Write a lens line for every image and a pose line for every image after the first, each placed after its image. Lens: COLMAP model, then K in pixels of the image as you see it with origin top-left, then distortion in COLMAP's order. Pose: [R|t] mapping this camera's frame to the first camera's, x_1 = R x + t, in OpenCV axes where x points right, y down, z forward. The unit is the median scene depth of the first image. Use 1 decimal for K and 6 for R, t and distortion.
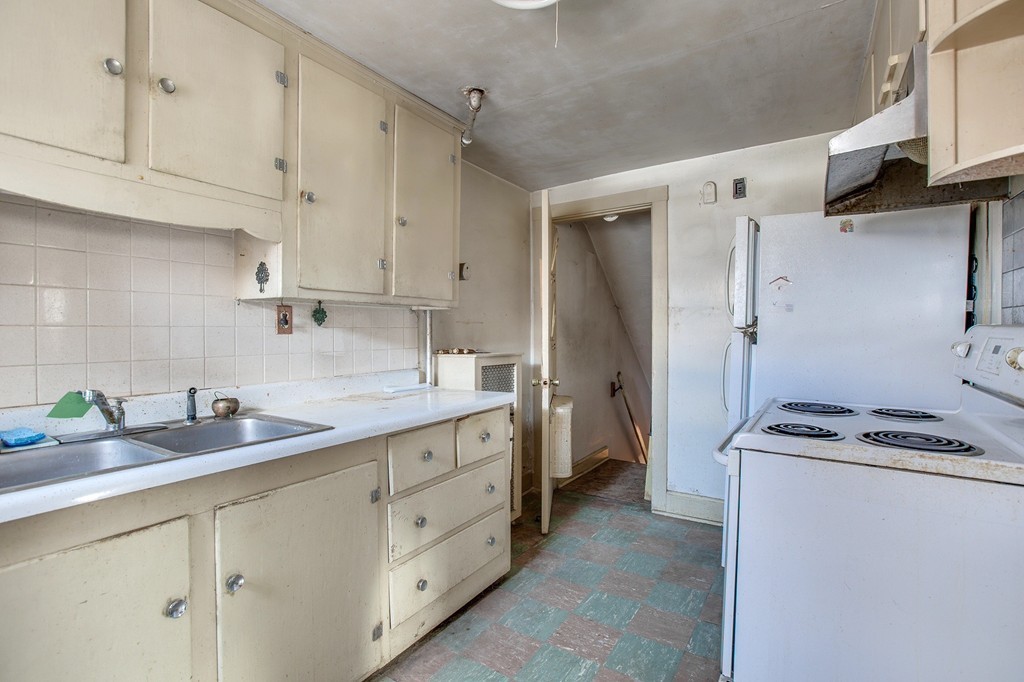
lens RADIAL K [[480.6, 0, 511.9], [0, 480.6, 336.4], [0, 0, 1]] dist [-0.038792, 0.012175]
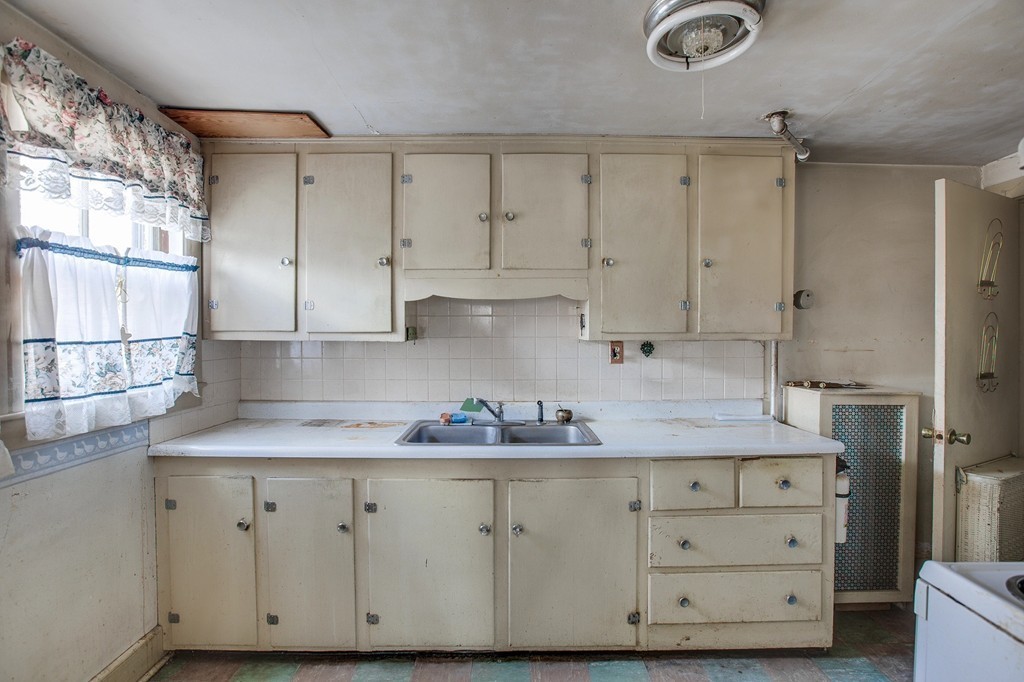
lens RADIAL K [[480.6, 0, 509.5], [0, 480.6, 338.9], [0, 0, 1]] dist [-0.038792, 0.012175]
pose [[0.551043, 0.010427, -0.834412, 0.454373], [-0.008654, 0.999940, 0.006780, -0.080808], [0.834432, 0.003485, 0.551100, 0.054046]]
